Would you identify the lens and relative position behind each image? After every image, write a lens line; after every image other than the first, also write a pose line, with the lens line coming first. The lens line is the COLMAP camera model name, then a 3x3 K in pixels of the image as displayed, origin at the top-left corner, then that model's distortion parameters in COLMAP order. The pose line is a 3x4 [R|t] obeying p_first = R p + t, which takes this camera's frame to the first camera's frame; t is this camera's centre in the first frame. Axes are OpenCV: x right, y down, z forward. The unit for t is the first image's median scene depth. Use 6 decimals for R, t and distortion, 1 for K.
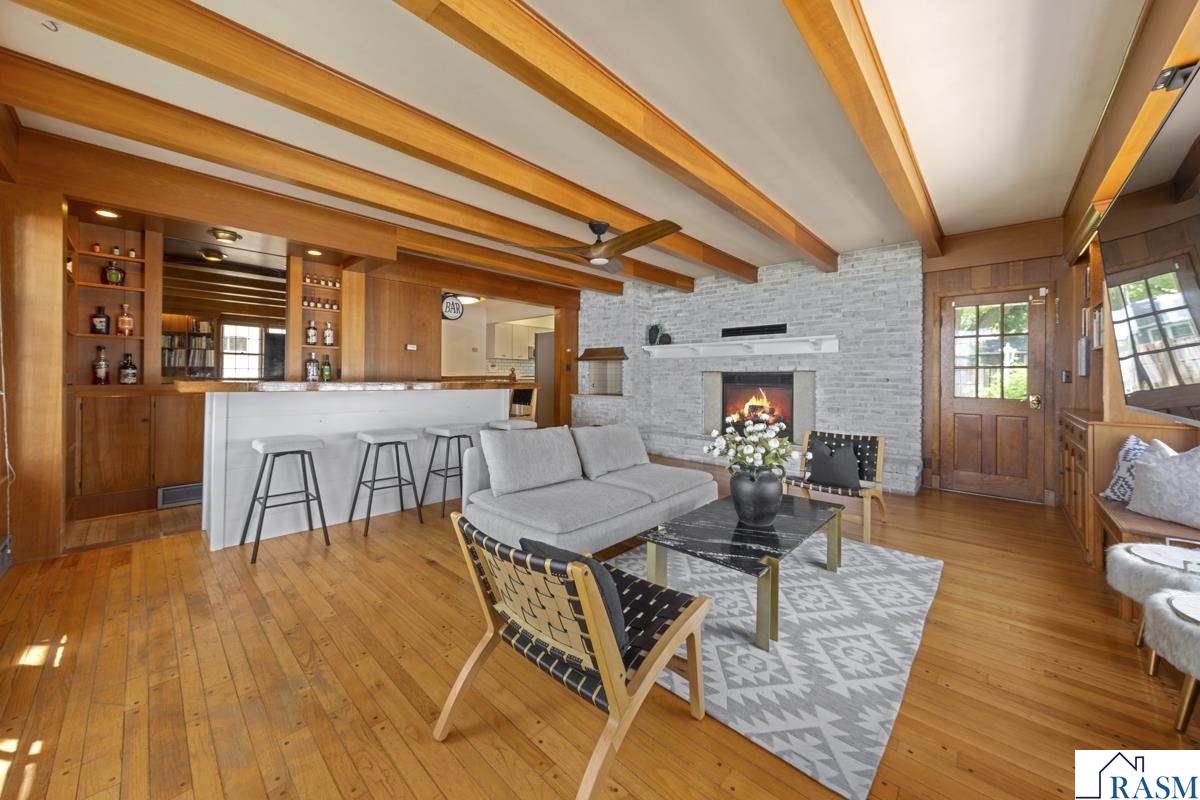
lens RADIAL K [[412.4, 0, 562.0], [0, 412.4, 382.6], [0, 0, 1]] dist [0.002999, -0.000137]
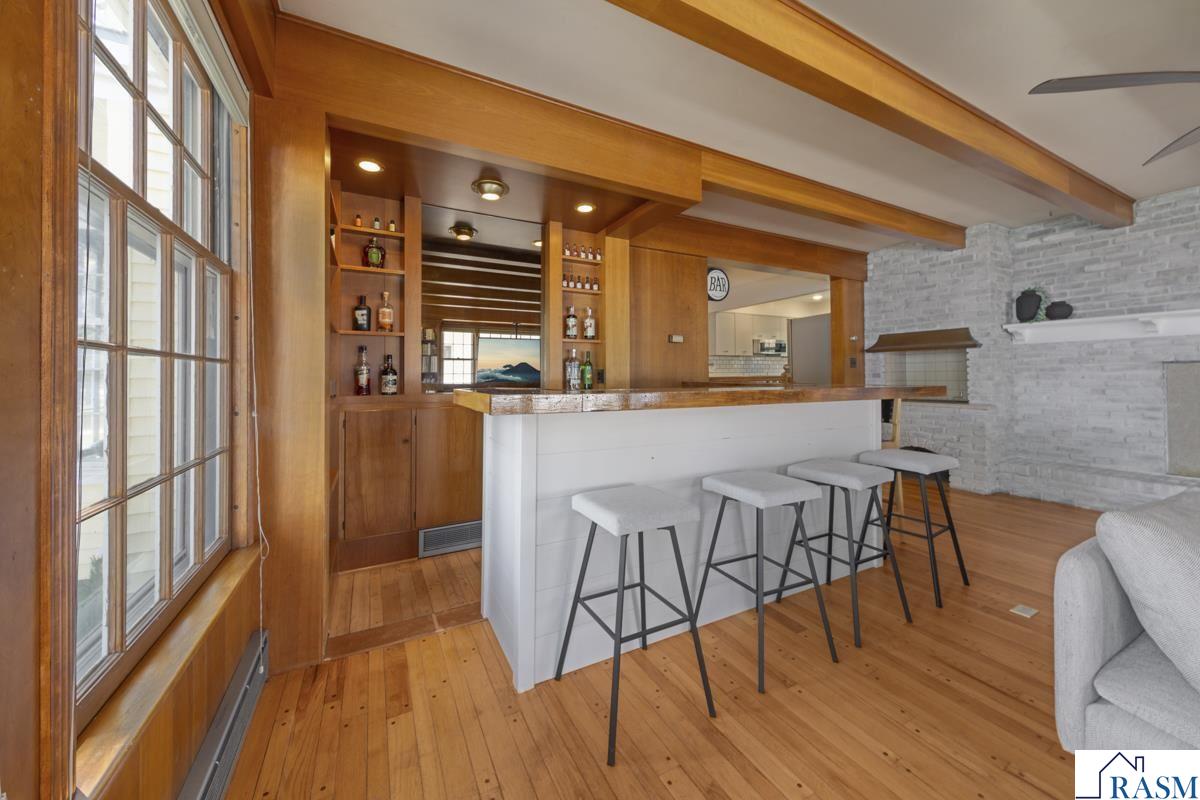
lens RADIAL K [[412.4, 0, 570.4], [0, 412.4, 378.4], [0, 0, 1]] dist [0.002999, -0.000137]
pose [[0.939498, -0.016310, -0.342167, -0.352724], [0.011664, 0.999810, -0.015634, -0.007485], [0.342357, 0.010697, 0.939509, 0.296267]]
